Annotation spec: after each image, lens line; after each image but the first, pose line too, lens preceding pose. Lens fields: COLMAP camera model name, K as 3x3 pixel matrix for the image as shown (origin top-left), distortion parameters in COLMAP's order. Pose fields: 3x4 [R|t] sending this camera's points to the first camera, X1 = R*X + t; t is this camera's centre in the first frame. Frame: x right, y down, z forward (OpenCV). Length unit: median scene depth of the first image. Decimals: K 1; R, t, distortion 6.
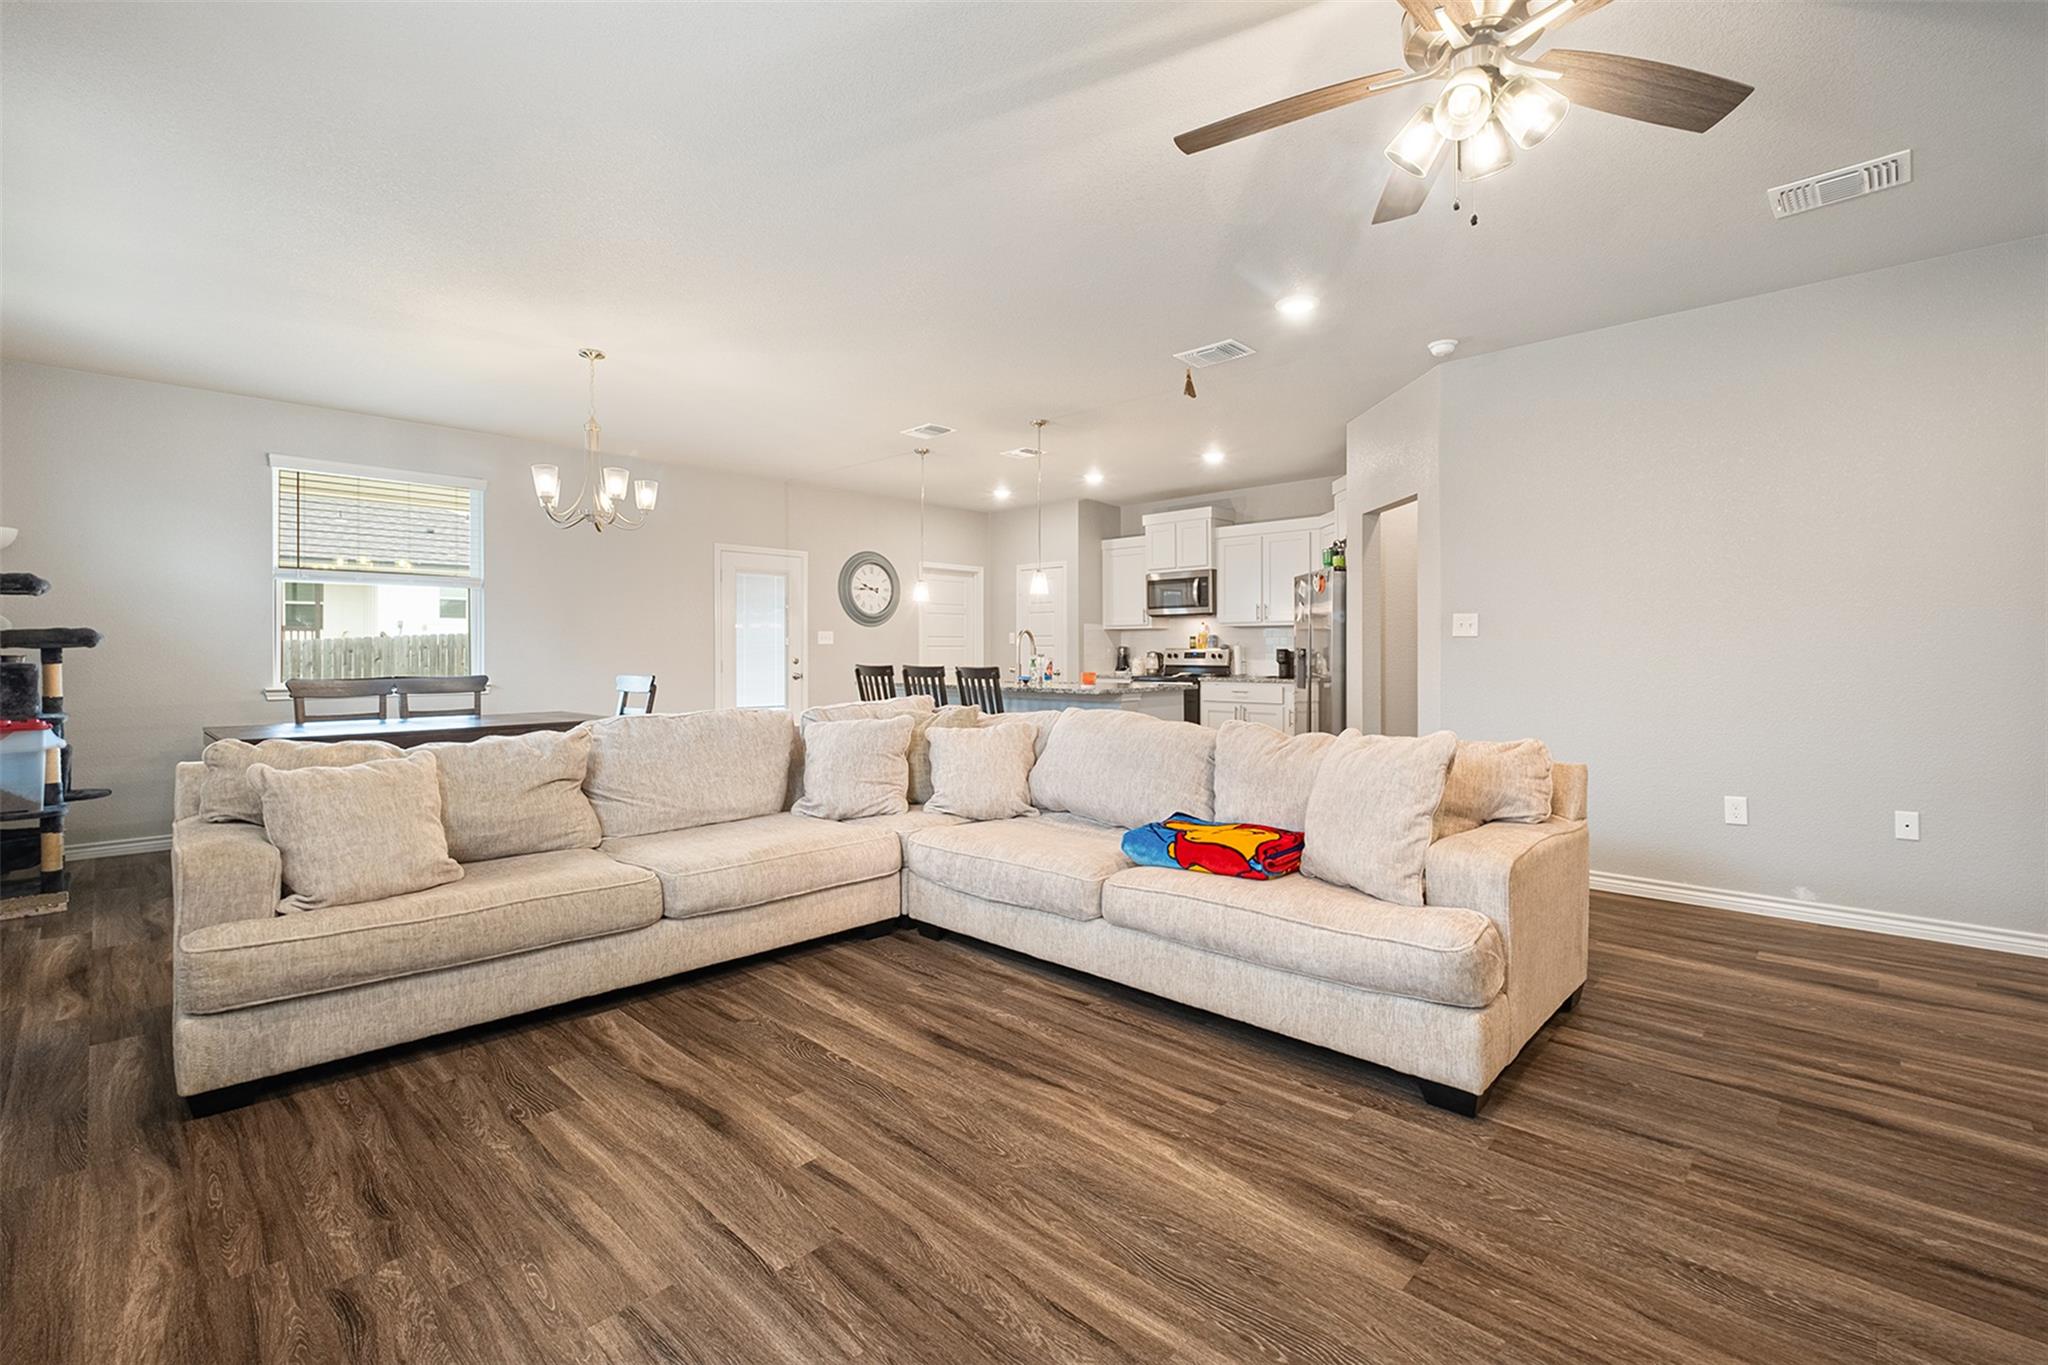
lens RADIAL K [[892.2, 0, 1014.3], [0, 892.2, 659.3], [0, 0, 1]] dist [0.005800, -0.006860]
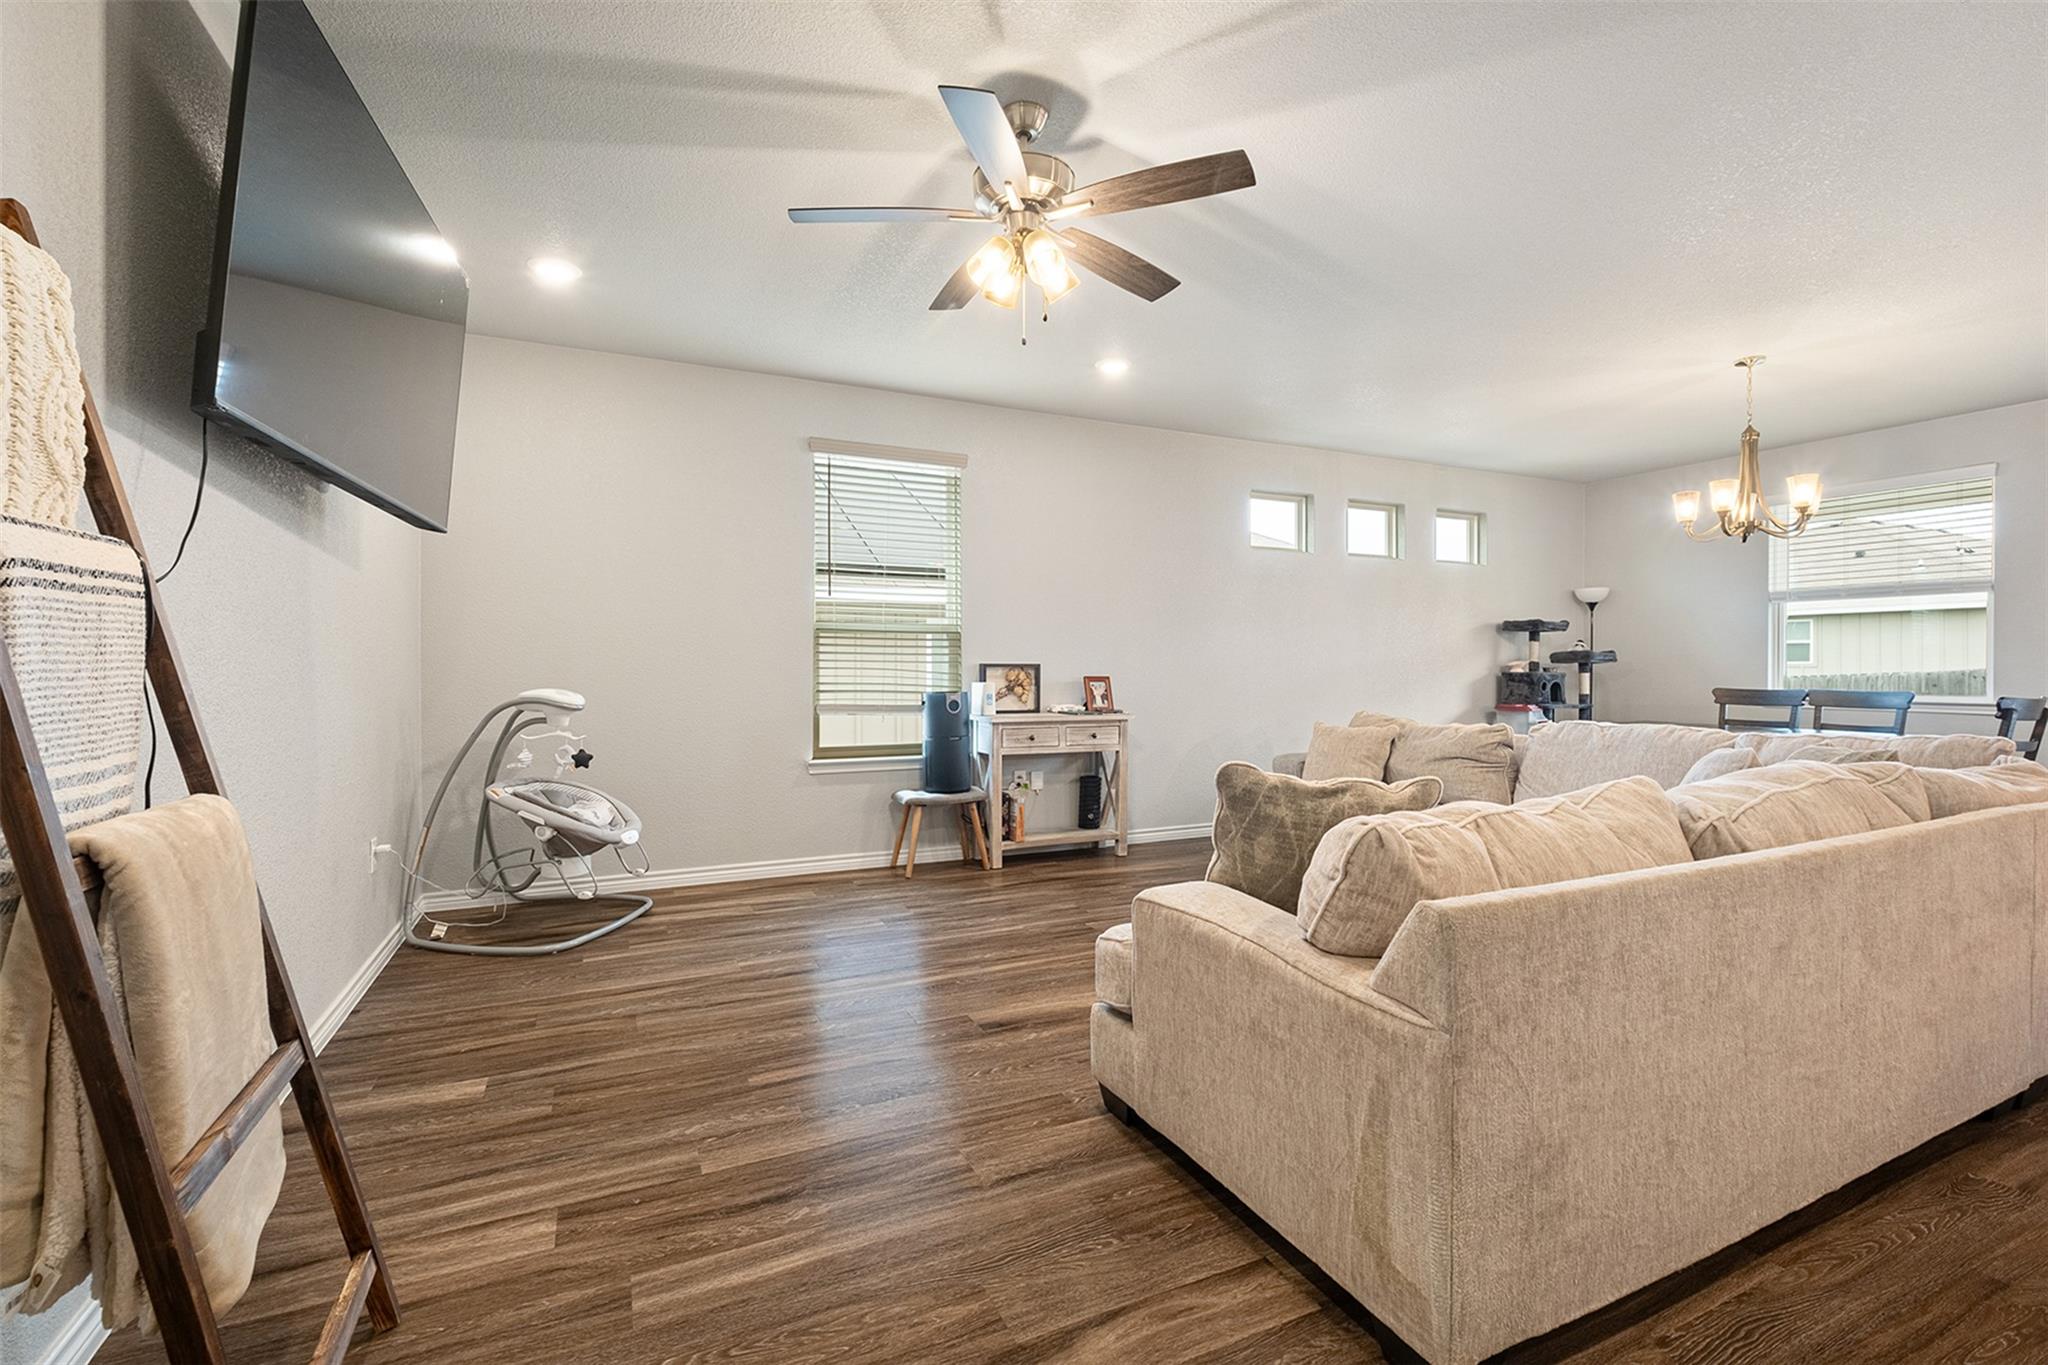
lens RADIAL K [[887.9, 0, 1020.8], [0, 887.9, 670.8], [0, 0, 1]] dist [0.001567, -0.005262]
pose [[-0.357948, 0.006284, -0.933720, 0.994398], [-0.007963, 0.999920, 0.009782, -0.007735], [0.933708, 0.010937, -0.357870, 0.830805]]
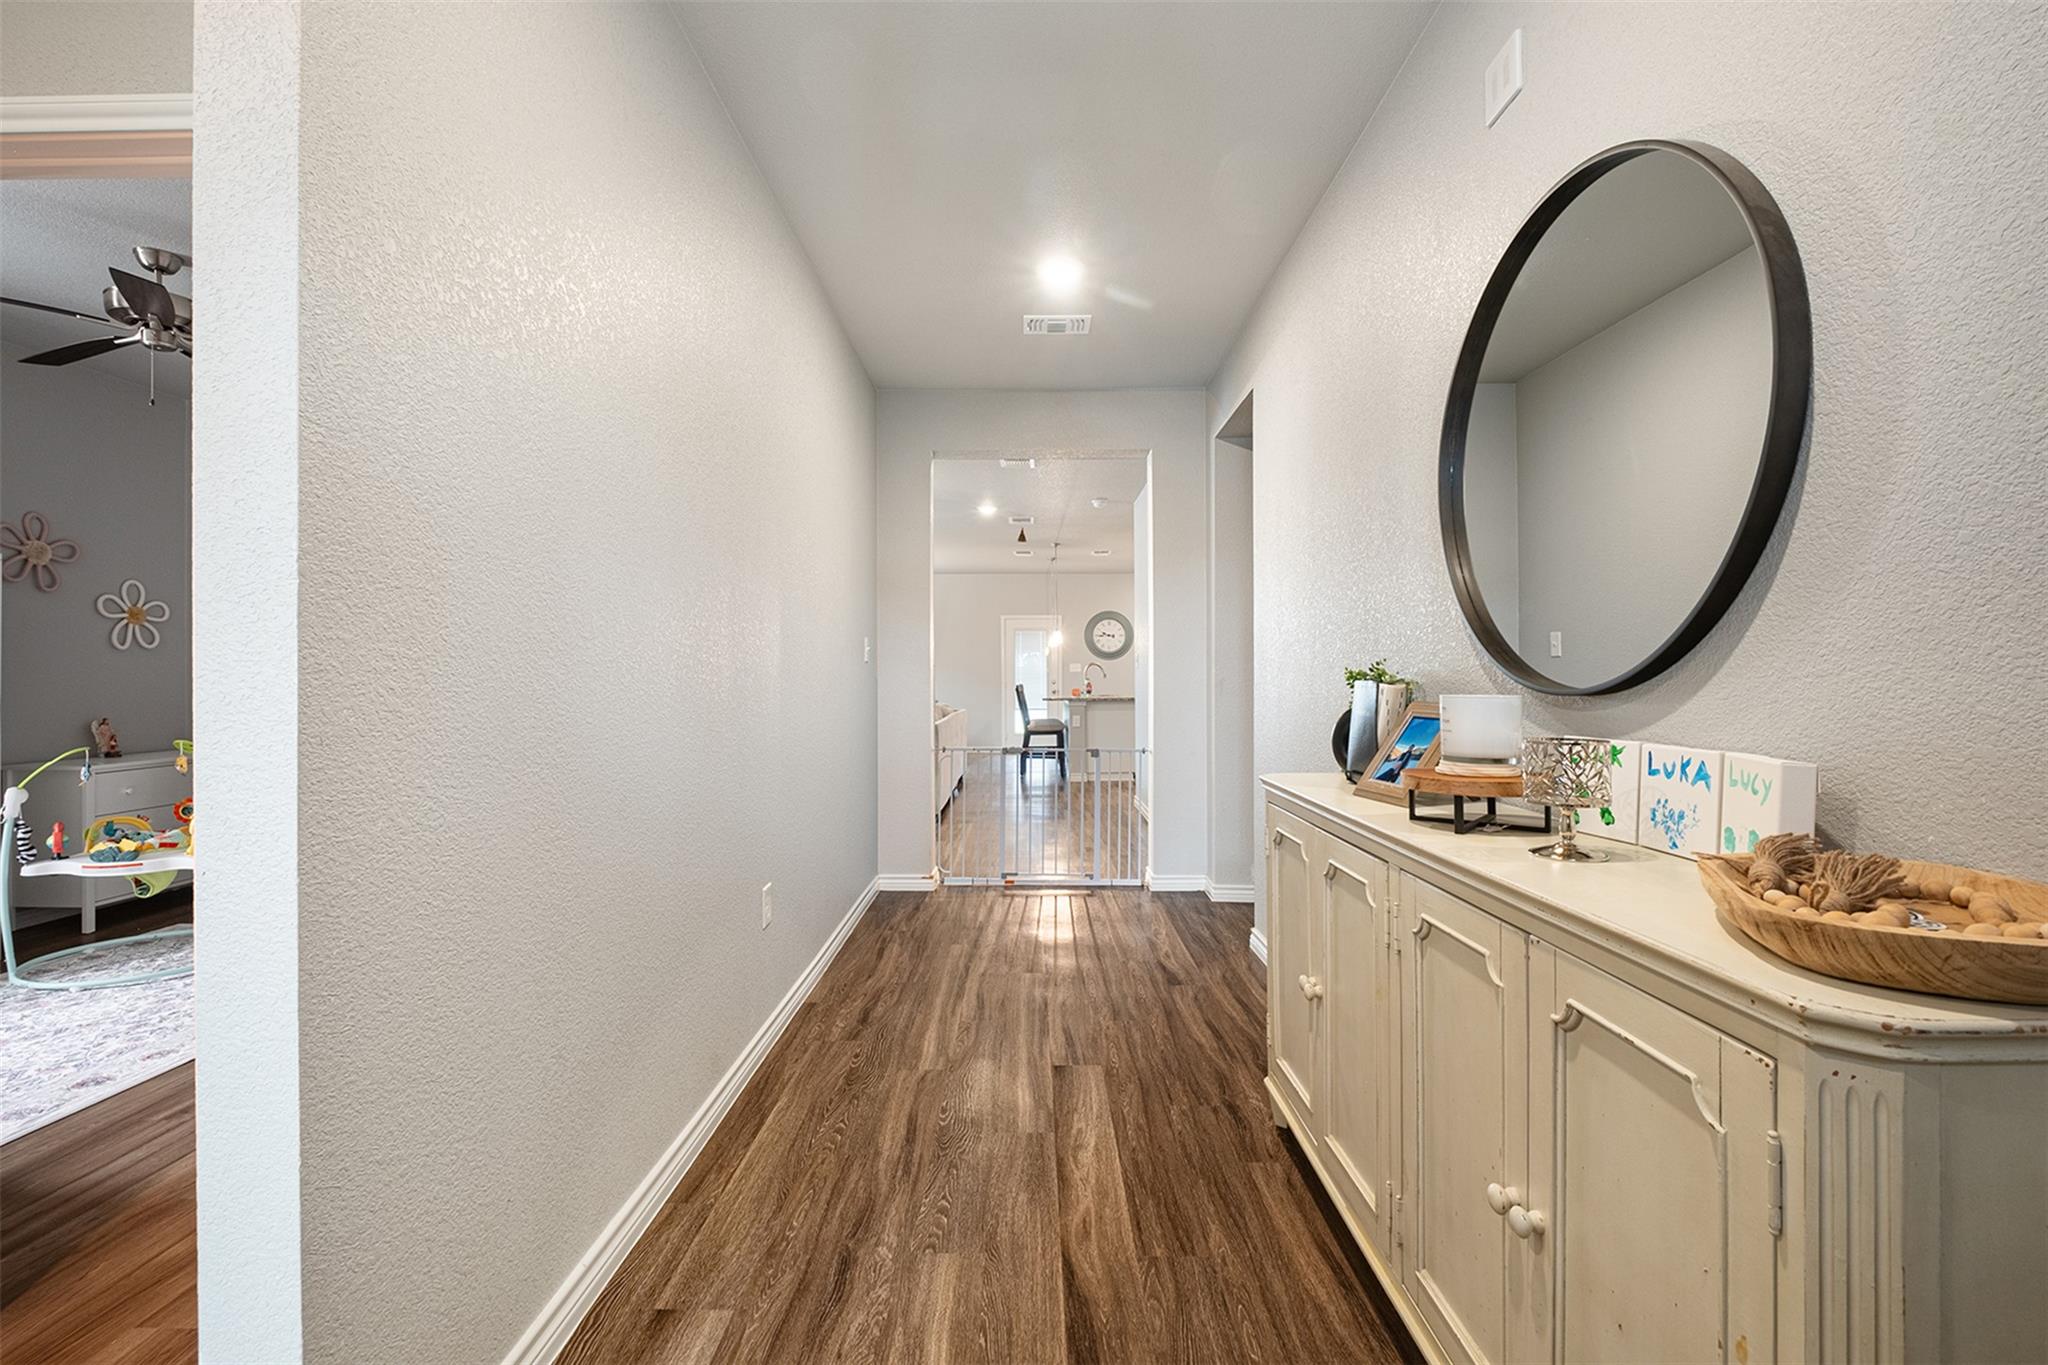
lens RADIAL K [[887.9, 0, 1020.8], [0, 887.9, 670.8], [0, 0, 1]] dist [0.001567, -0.005262]
pose [[0.690717, -0.006772, -0.723094, 2.179324], [-0.003083, 0.999919, -0.012309, 0.003000], [0.723119, 0.010732, 0.690640, -0.415532]]
